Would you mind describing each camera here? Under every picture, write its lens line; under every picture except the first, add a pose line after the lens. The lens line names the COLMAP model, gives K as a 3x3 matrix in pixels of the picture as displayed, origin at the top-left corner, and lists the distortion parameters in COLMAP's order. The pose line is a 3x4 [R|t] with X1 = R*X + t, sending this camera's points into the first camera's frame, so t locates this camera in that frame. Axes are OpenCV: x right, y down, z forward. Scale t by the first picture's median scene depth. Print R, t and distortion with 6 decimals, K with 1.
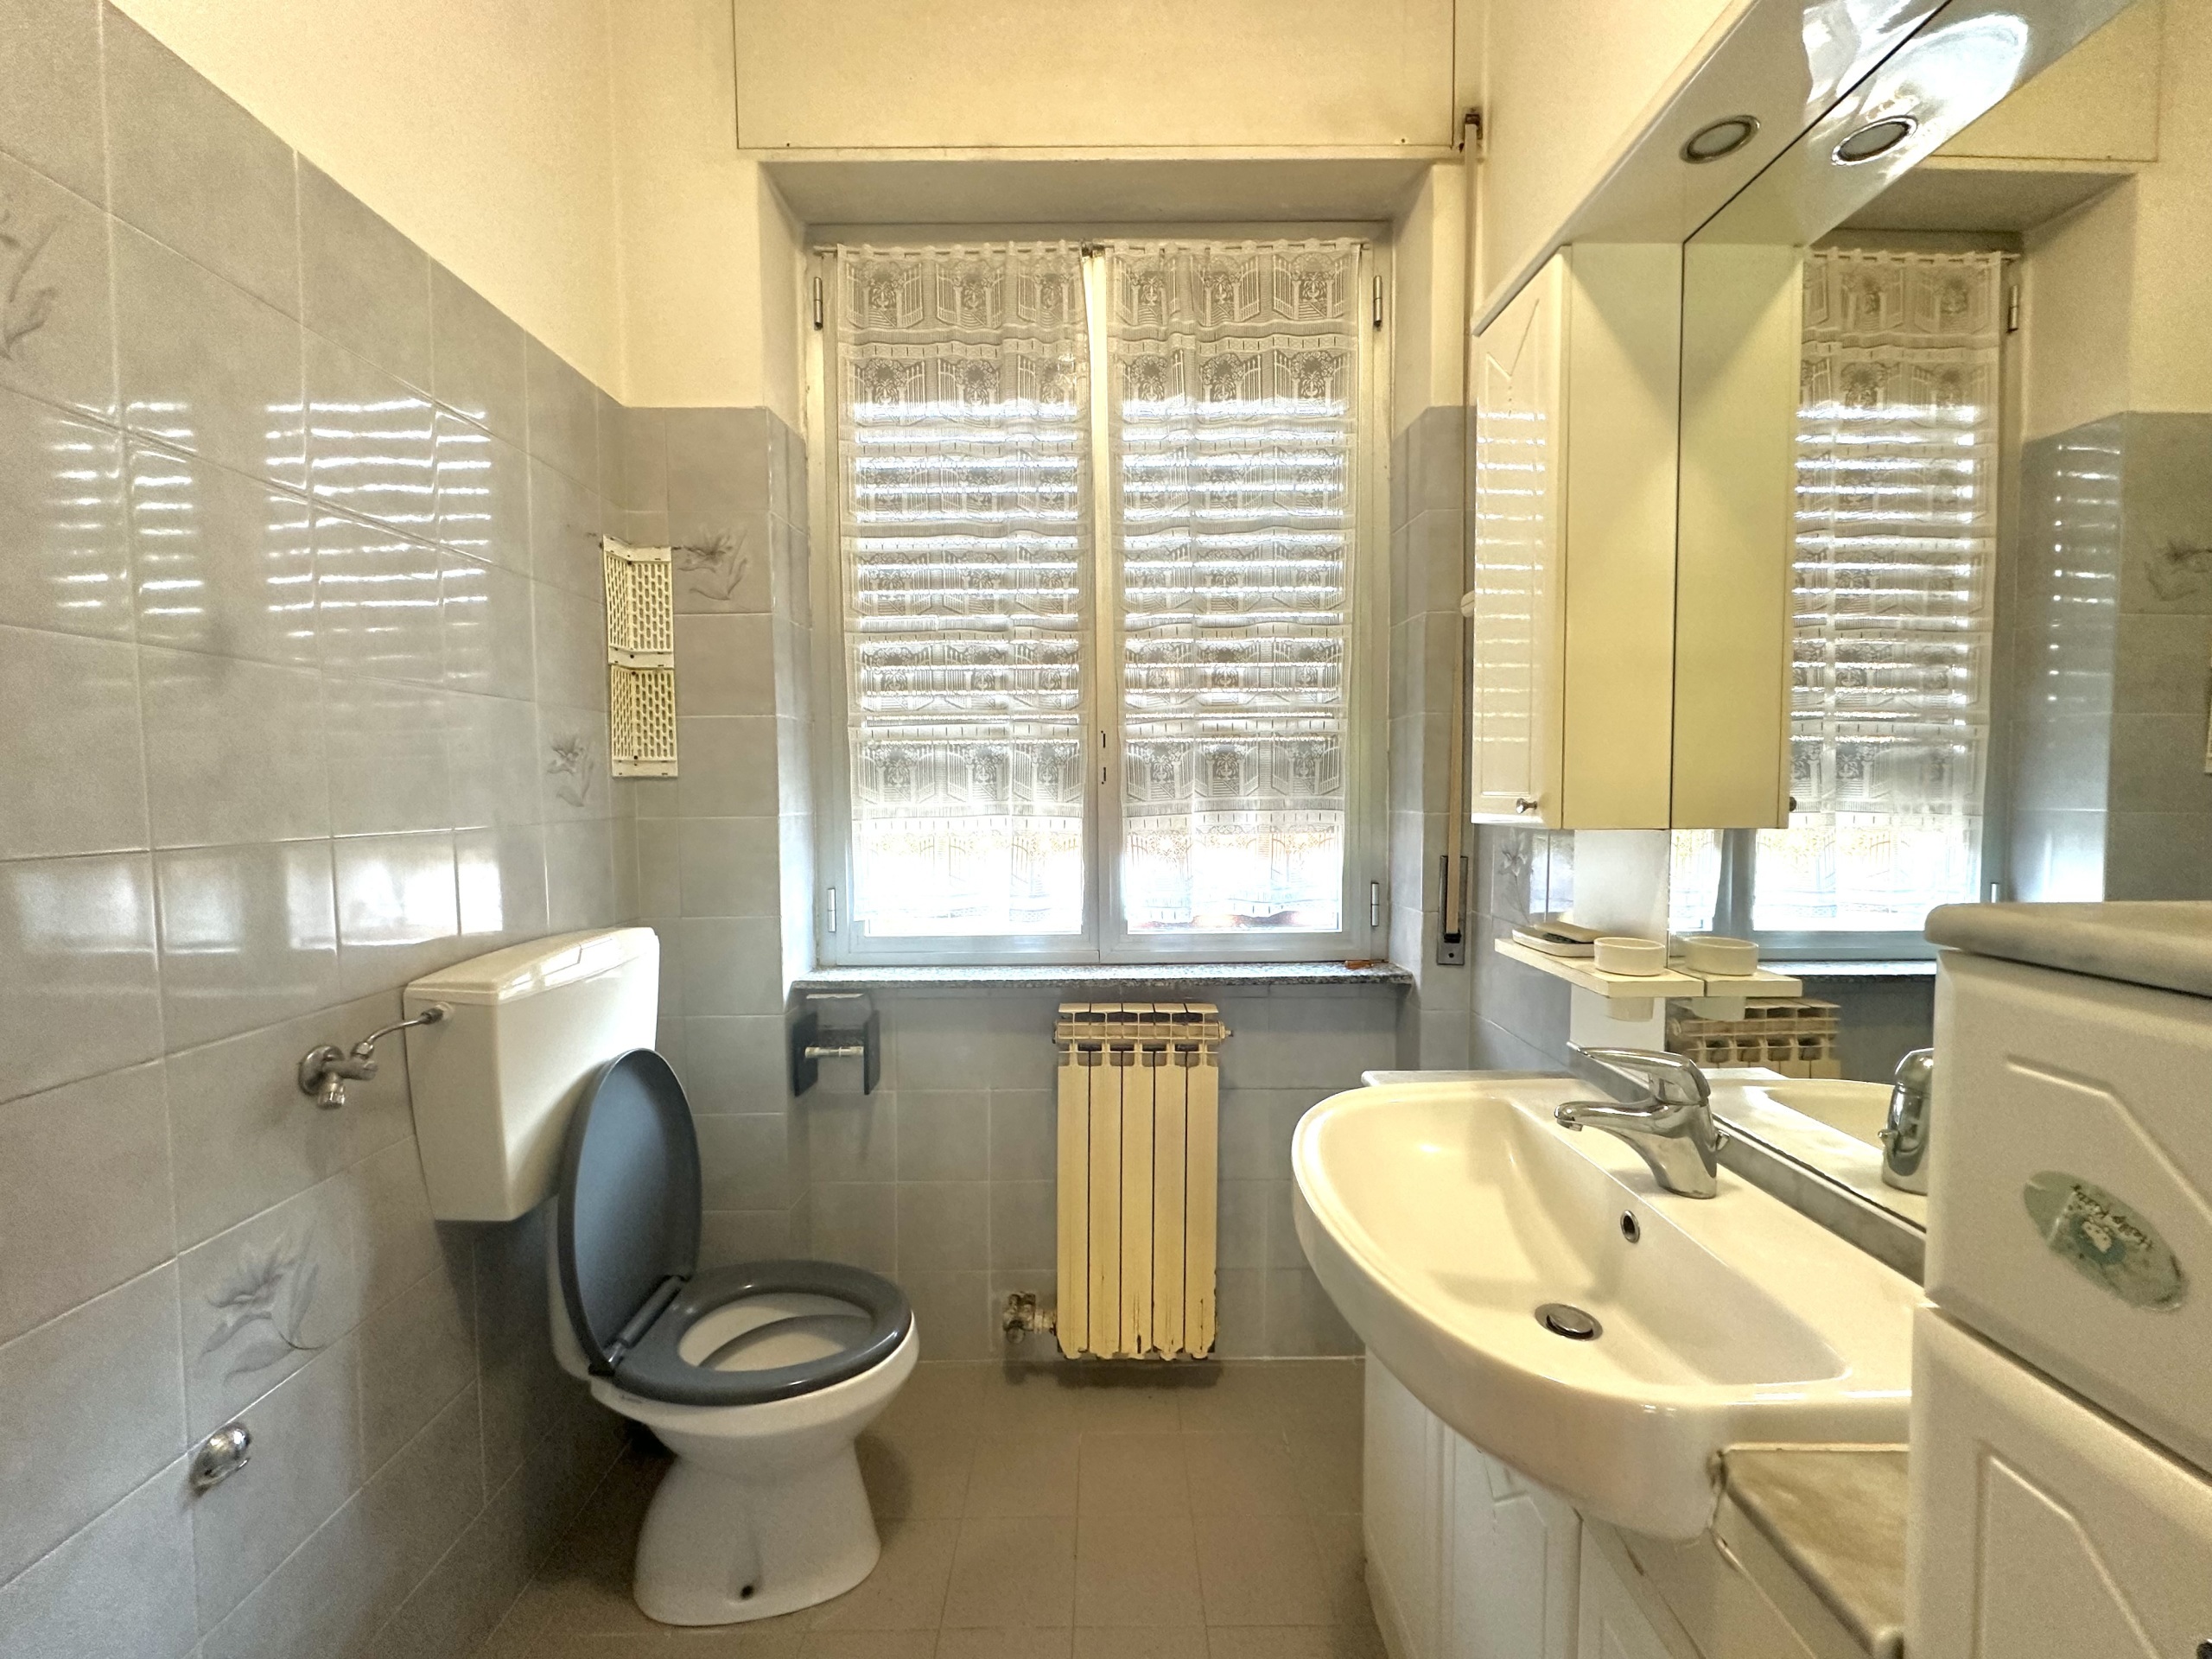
lens RADIAL K [[879.8, 0, 1107.9], [0, 879.8, 826.6], [0, 0, 1]] dist [-0.004616, 0.001472]
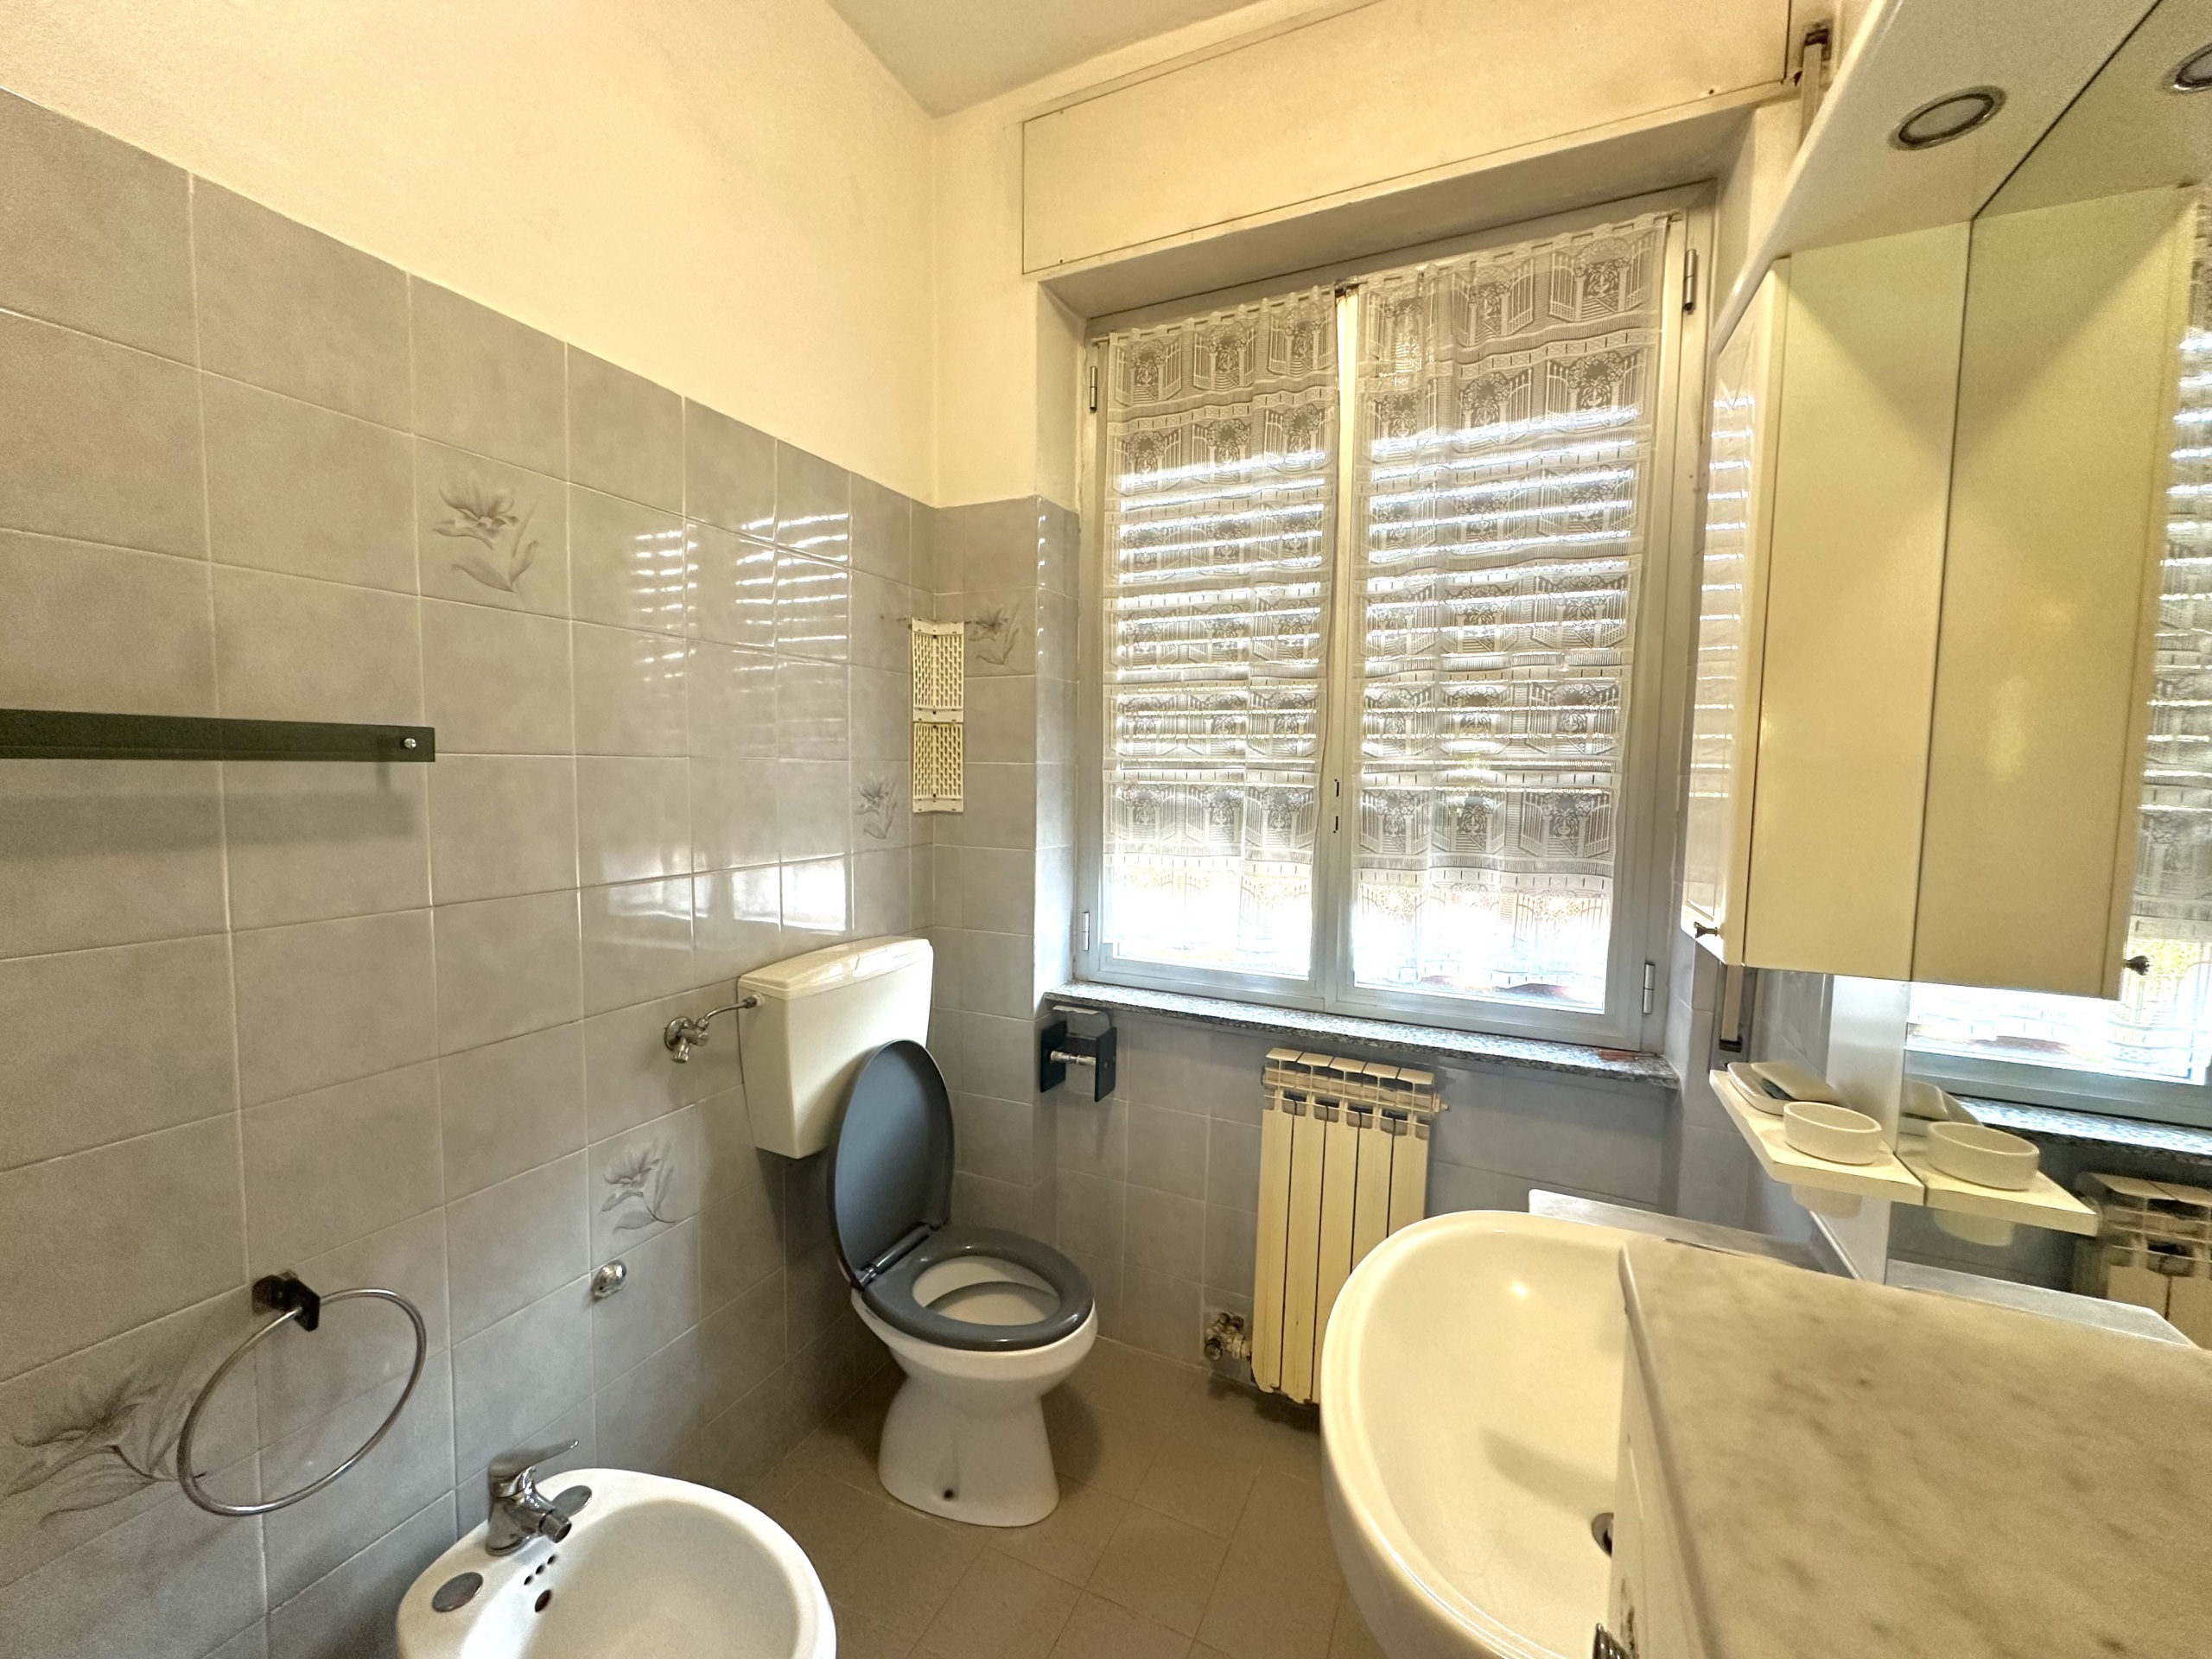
lens RADIAL K [[873.4, 0, 1097.6], [0, 873.4, 827.6], [0, 0, 1]] dist [-0.006464, 0.000189]
pose [[0.902386, 0.050231, -0.427991, 0.178652], [-0.042136, 0.998709, 0.028372, -0.072729], [0.428863, -0.007569, 0.903338, -0.001870]]
